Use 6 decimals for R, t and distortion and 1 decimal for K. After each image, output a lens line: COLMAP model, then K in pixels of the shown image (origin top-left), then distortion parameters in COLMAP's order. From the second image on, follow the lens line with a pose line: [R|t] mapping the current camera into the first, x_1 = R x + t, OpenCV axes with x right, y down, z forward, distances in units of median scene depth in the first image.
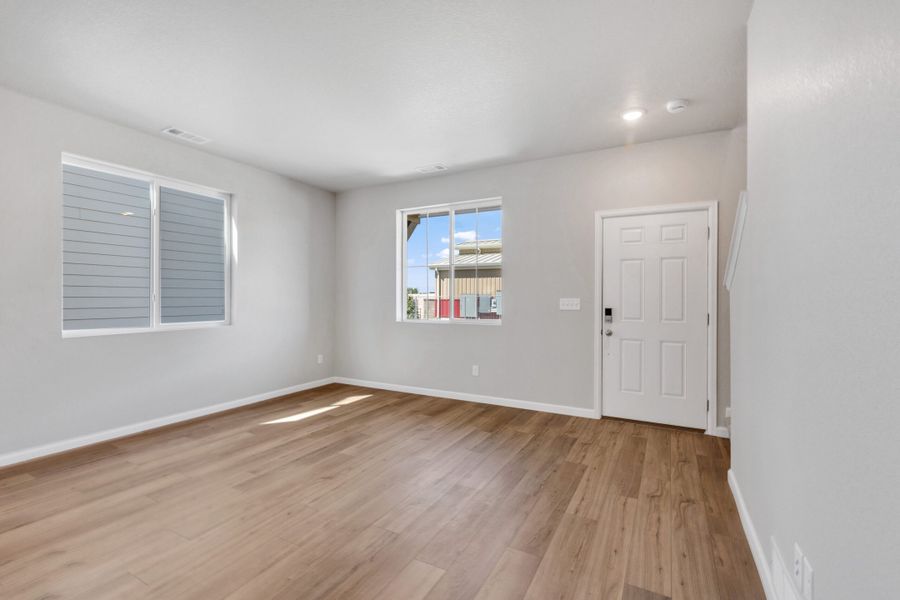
lens RADIAL K [[401.5, 0, 458.2], [0, 401.5, 297.2], [0, 0, 1]] dist [0.001875, 0.000057]
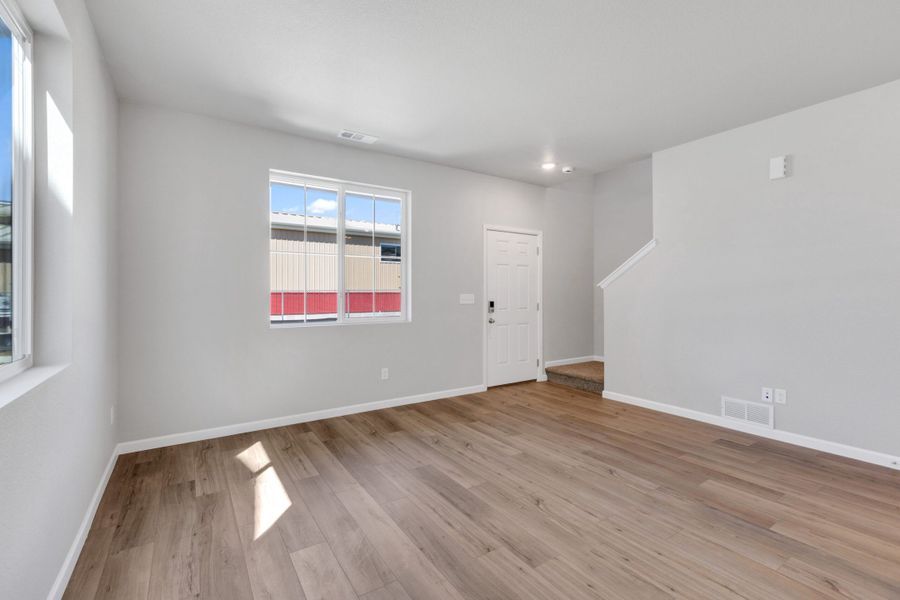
lens RADIAL K [[401.5, 0, 442.9], [0, 401.5, 295.6], [0, 0, 1]] dist [0.001875, 0.000057]
pose [[0.474202, -0.006265, 0.880394, -0.864946], [0.002218, 0.999980, 0.005921, 0.000535], [-0.880413, -0.000855, 0.474207, 0.564996]]
